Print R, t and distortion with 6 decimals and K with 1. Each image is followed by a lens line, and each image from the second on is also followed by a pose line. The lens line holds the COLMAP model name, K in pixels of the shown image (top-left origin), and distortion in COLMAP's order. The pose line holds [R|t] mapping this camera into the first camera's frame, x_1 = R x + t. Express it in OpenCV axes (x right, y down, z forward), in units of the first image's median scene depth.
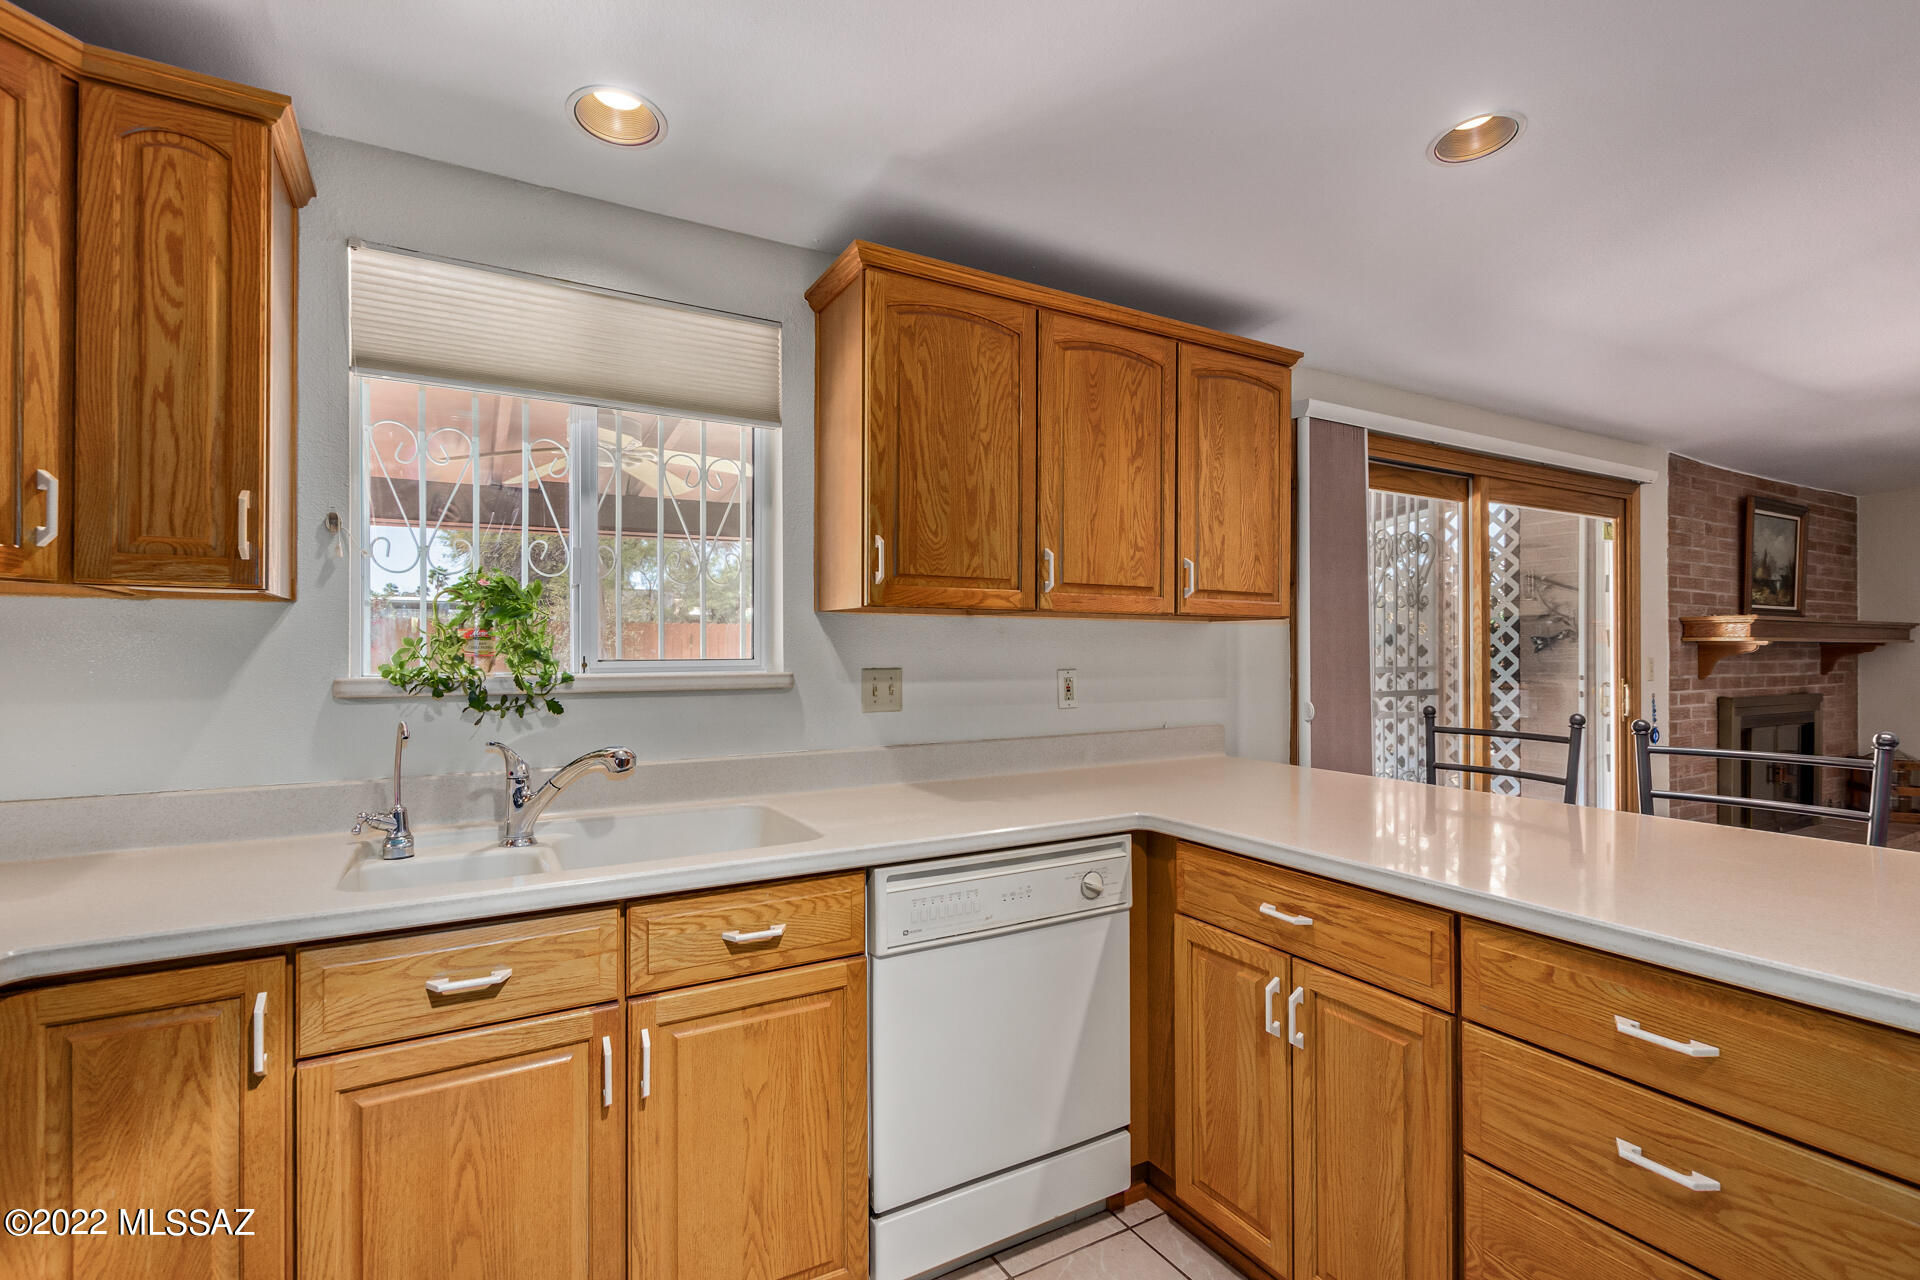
lens RADIAL K [[878.6, 0, 951.8], [0, 878.6, 647.4], [0, 0, 1]] dist [0.001730, -0.001126]
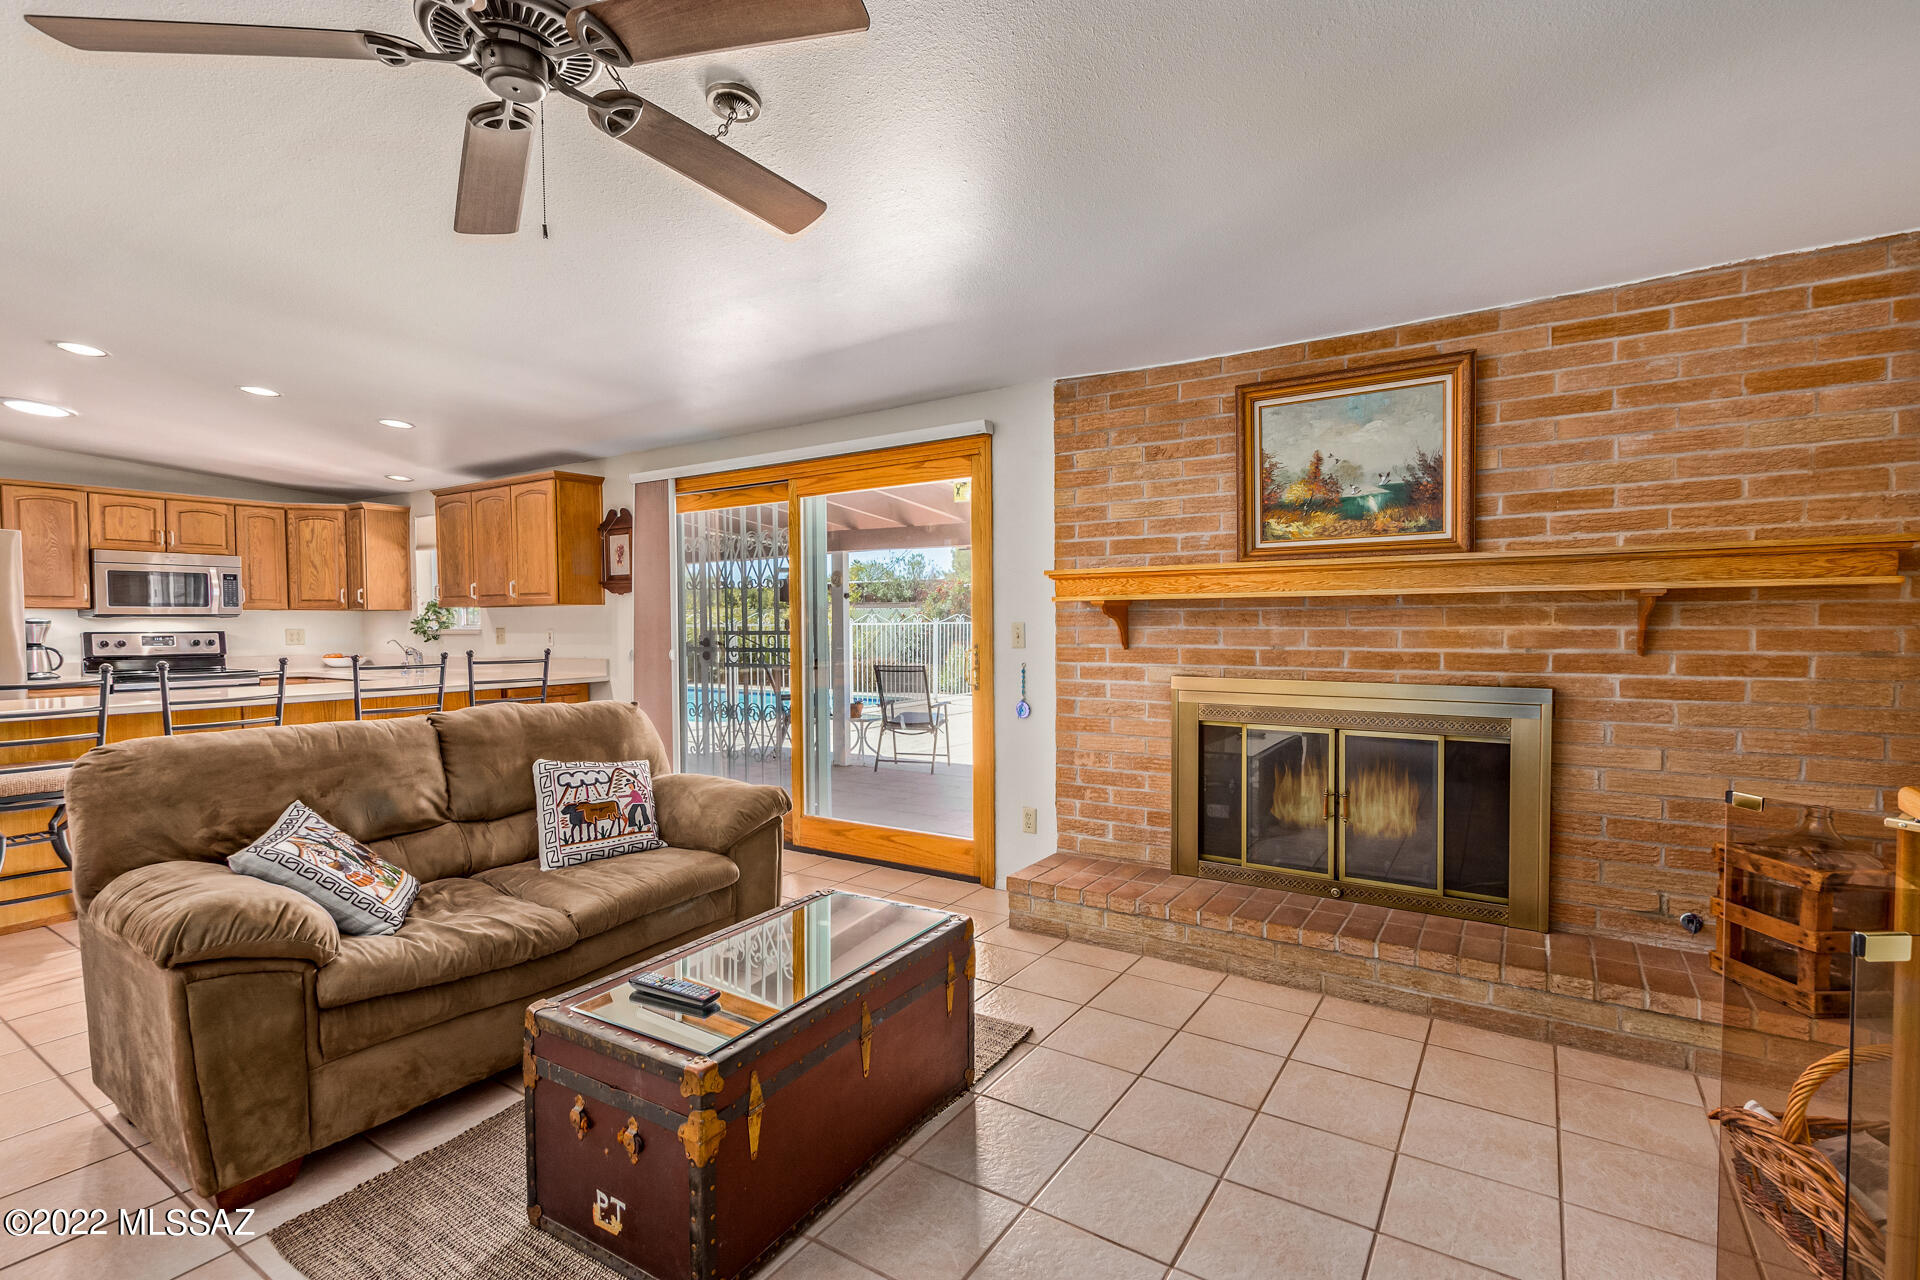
lens RADIAL K [[878.6, 0, 958.7], [0, 878.6, 648.4], [0, 0, 1]] dist [0.001730, -0.001126]
pose [[0.462053, 0.021397, -0.886594, 2.979003], [0.009237, 0.999539, 0.028937, 0.022075], [0.886804, -0.021560, 0.461642, 1.015382]]
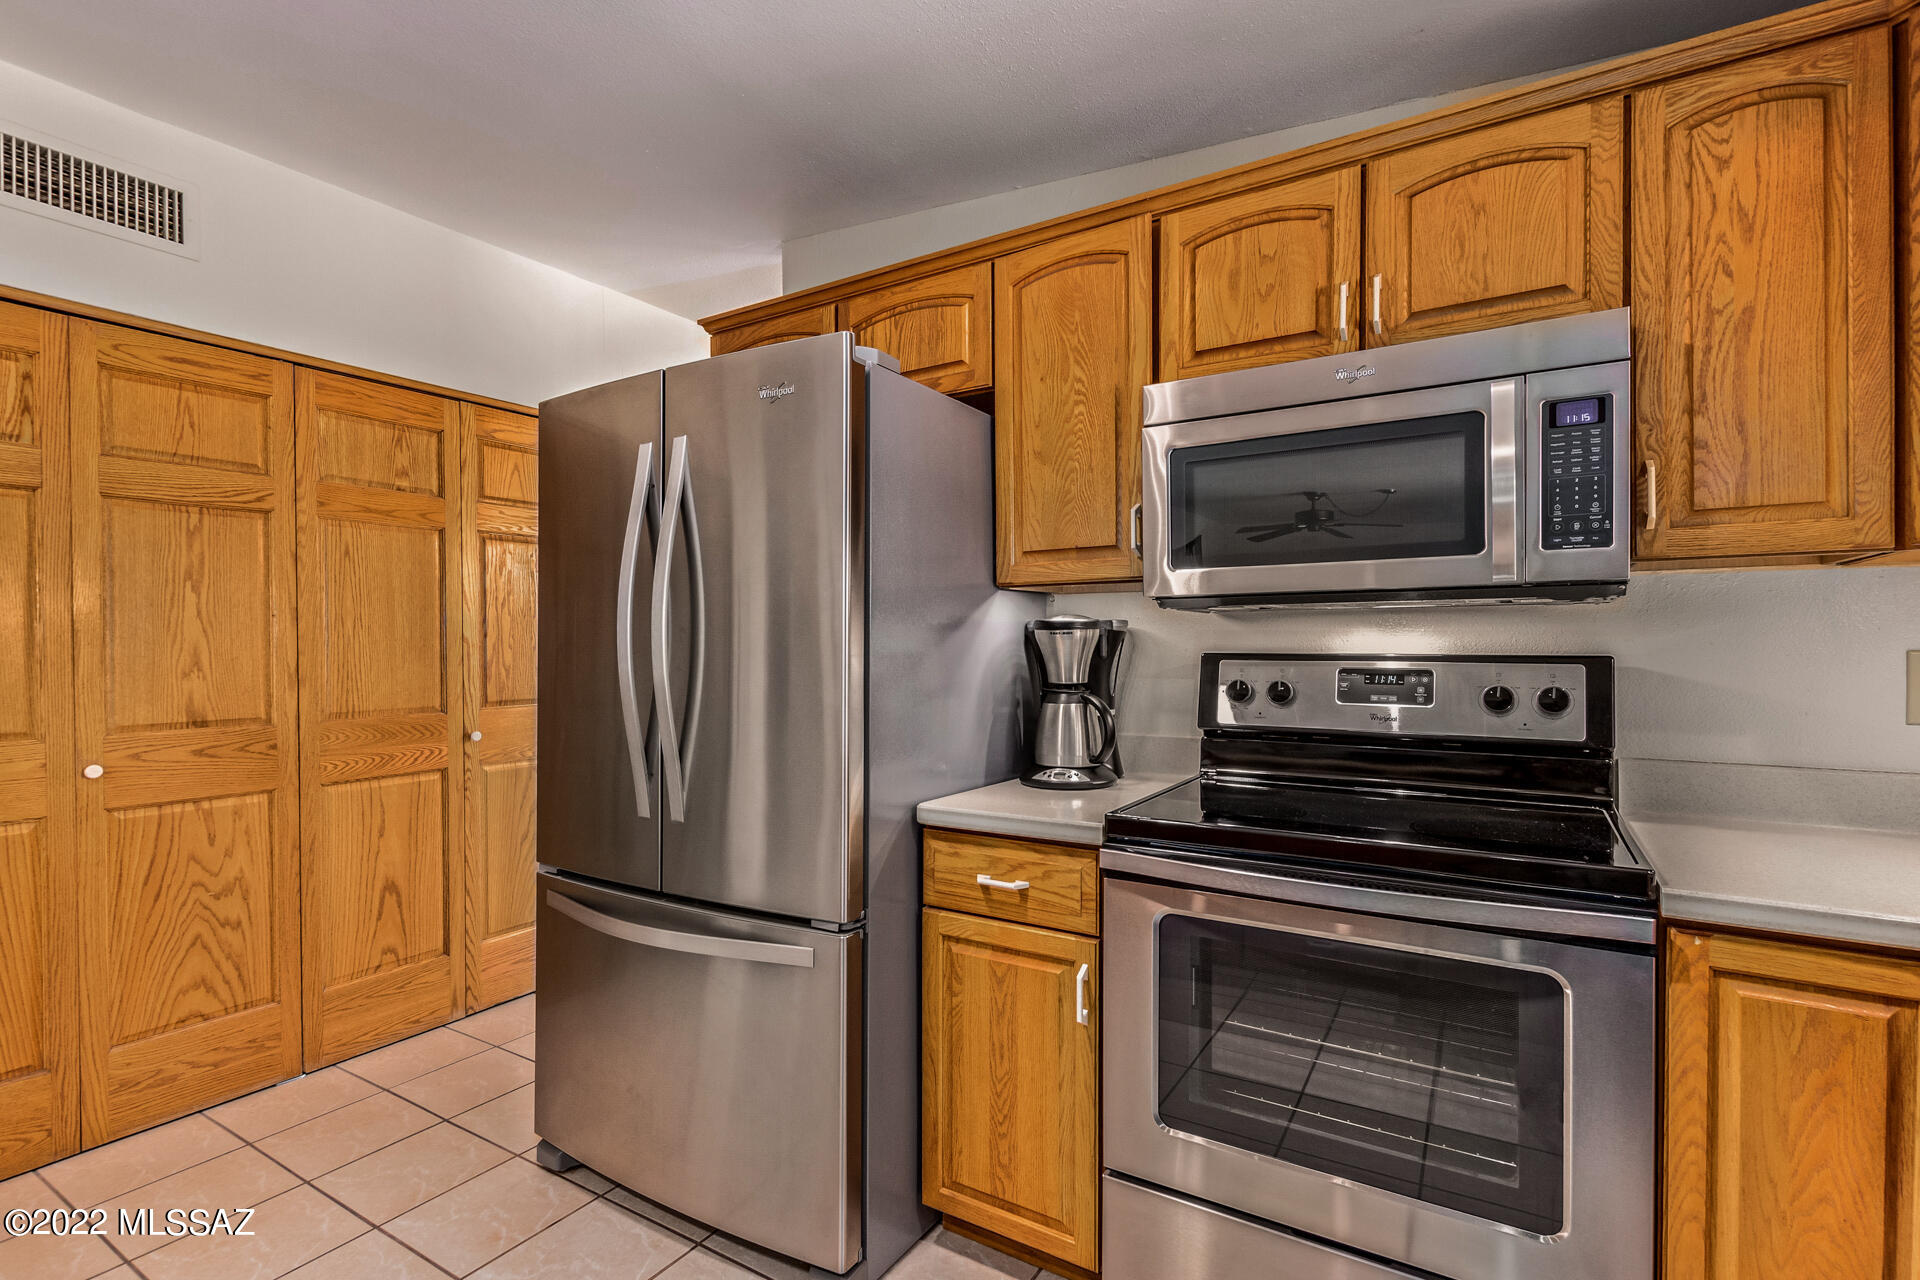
lens RADIAL K [[878.6, 0, 953.4], [0, 878.6, 648.2], [0, 0, 1]] dist [0.001730, -0.001126]
pose [[-0.884144, 0.007427, -0.467156, 0.167128], [0.006874, 0.999972, 0.002888, 0.015017], [0.467164, -0.000658, -0.884170, 0.603900]]
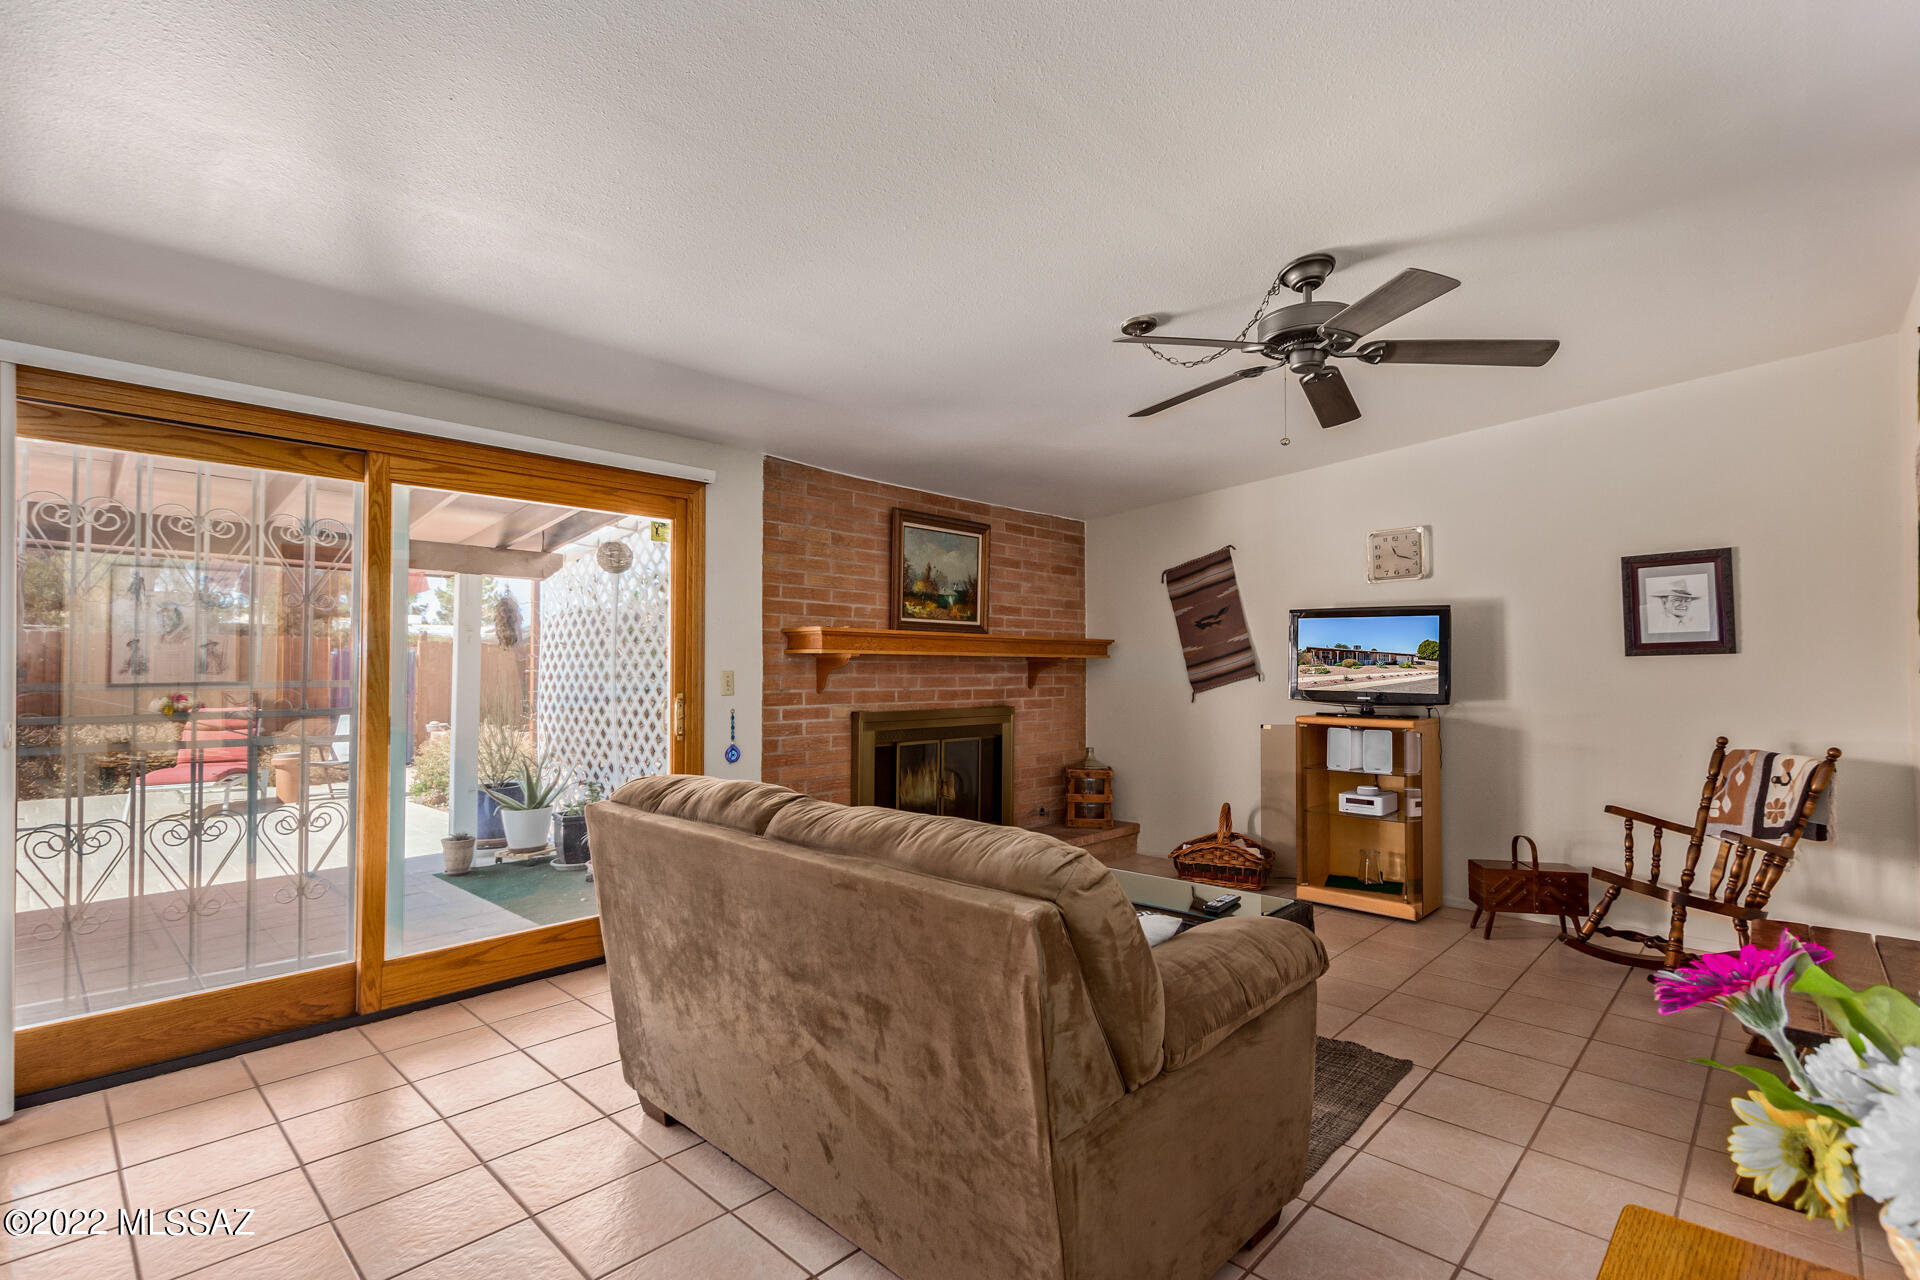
lens RADIAL K [[878.6, 0, 957.8], [0, 878.6, 646.2], [0, 0, 1]] dist [0.001730, -0.001126]
pose [[0.957164, 0.008689, 0.289416, 1.446615], [-0.002550, 0.999764, -0.021580, 0.009487], [-0.289535, 0.019918, 0.956960, 0.070537]]
